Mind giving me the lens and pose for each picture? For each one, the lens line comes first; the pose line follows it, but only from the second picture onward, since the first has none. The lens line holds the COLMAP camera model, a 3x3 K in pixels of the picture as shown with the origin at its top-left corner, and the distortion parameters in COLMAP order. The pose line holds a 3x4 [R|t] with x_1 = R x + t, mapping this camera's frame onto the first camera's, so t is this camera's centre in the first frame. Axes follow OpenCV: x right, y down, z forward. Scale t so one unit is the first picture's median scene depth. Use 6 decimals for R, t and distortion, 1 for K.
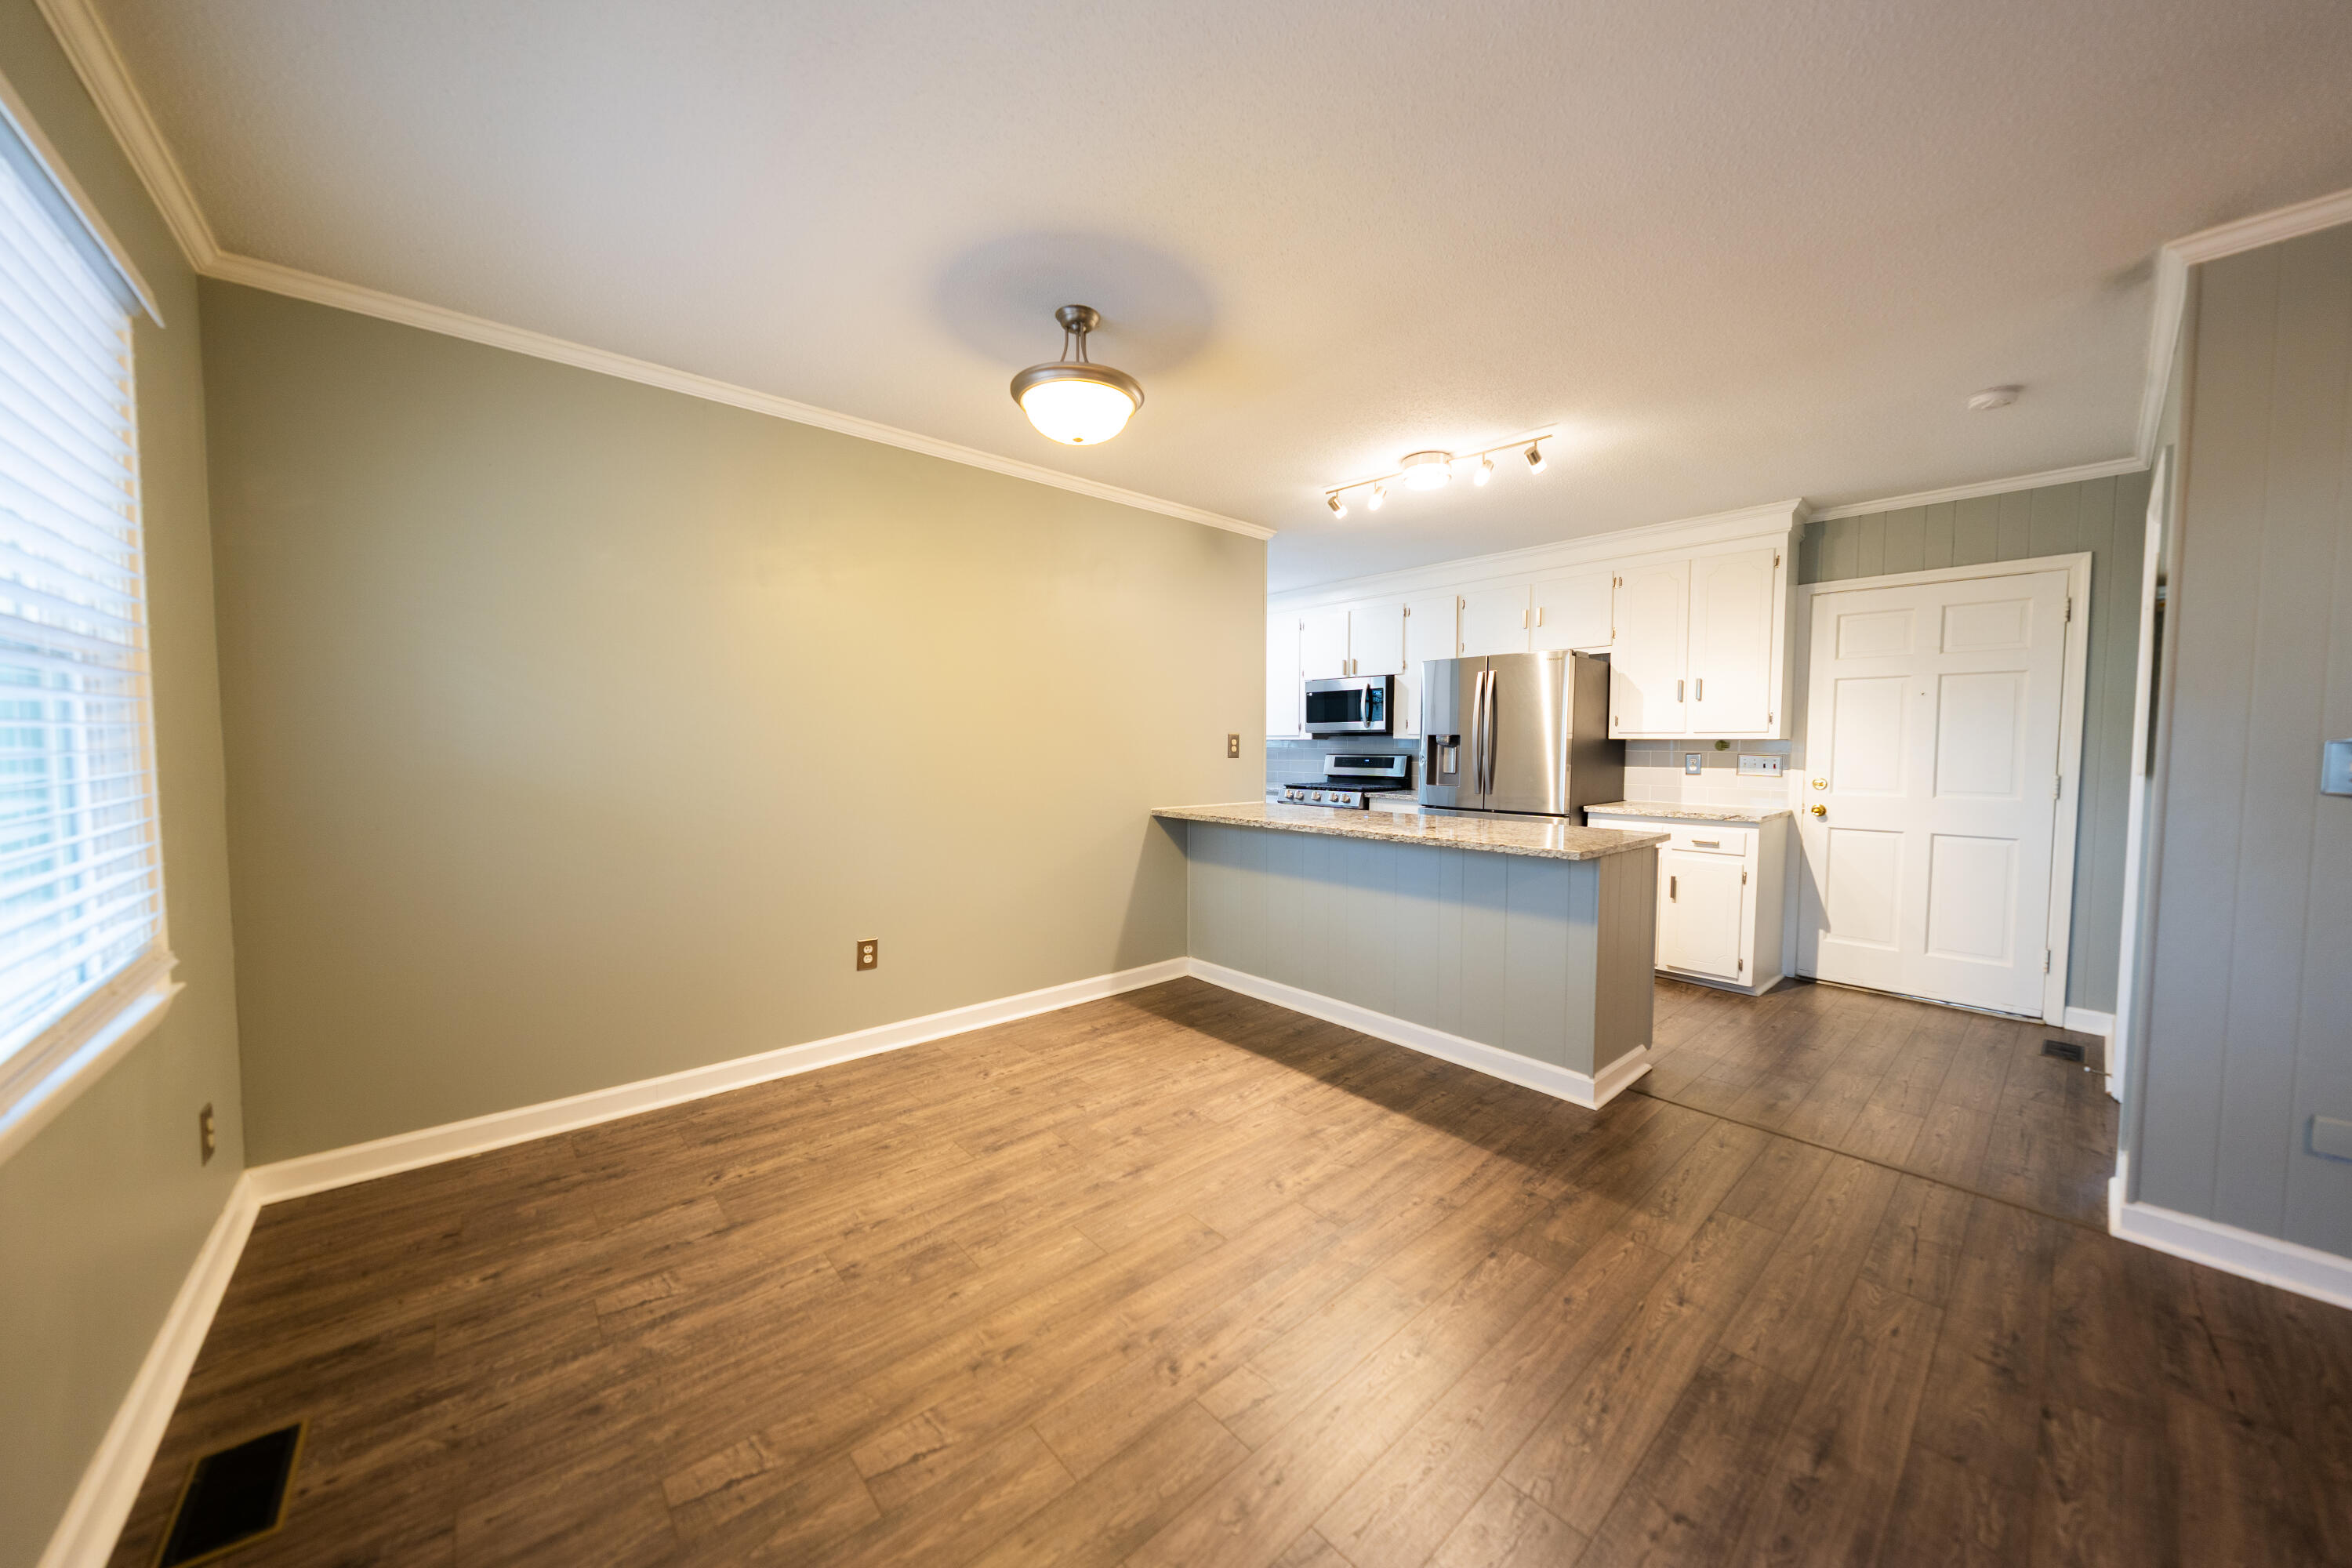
lens RADIAL K [[804.8, 0, 1176.0], [0, 804.8, 784.0], [0, 0, 1]] dist [-0.001569, -0.000048]
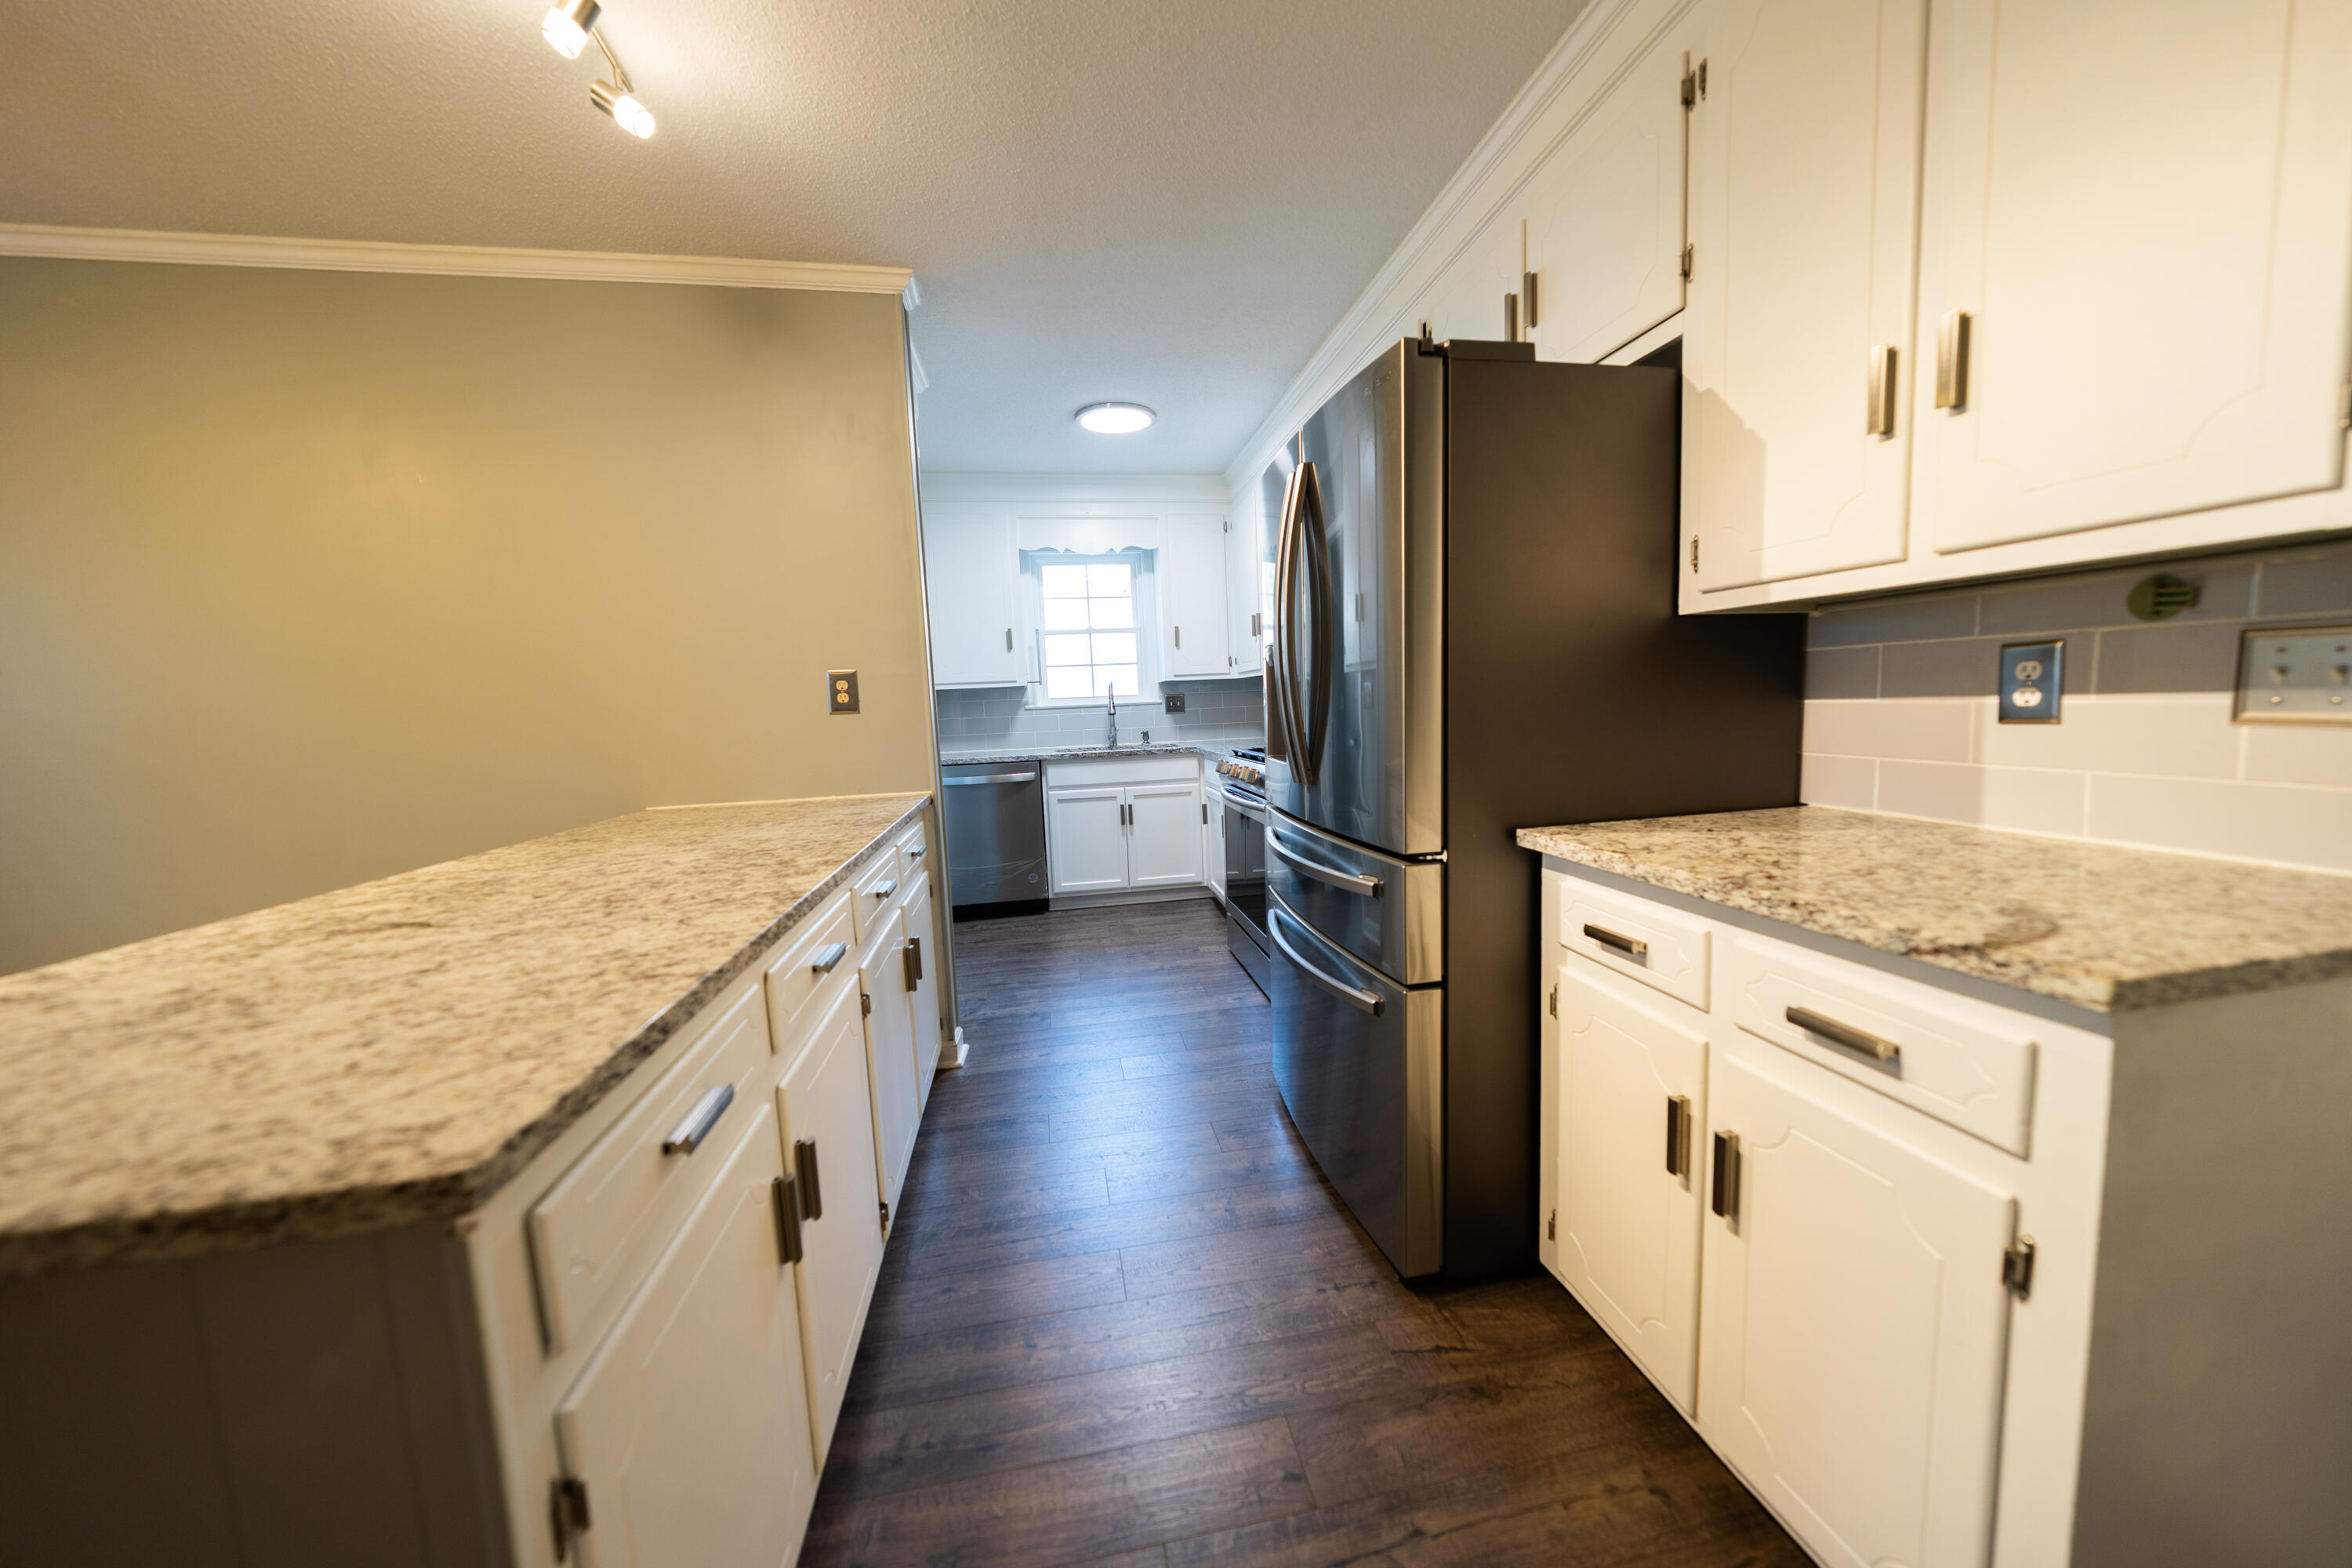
lens RADIAL K [[785.1, 0, 1176.0], [0, 785.1, 784.0], [0, 0, 1]] dist [-0.002558, -0.000007]
pose [[0.851770, 0.014782, -0.523708, 0.548442], [0.017370, 0.998256, 0.056426, -0.010633], [0.523628, -0.057159, 0.850027, 0.644629]]
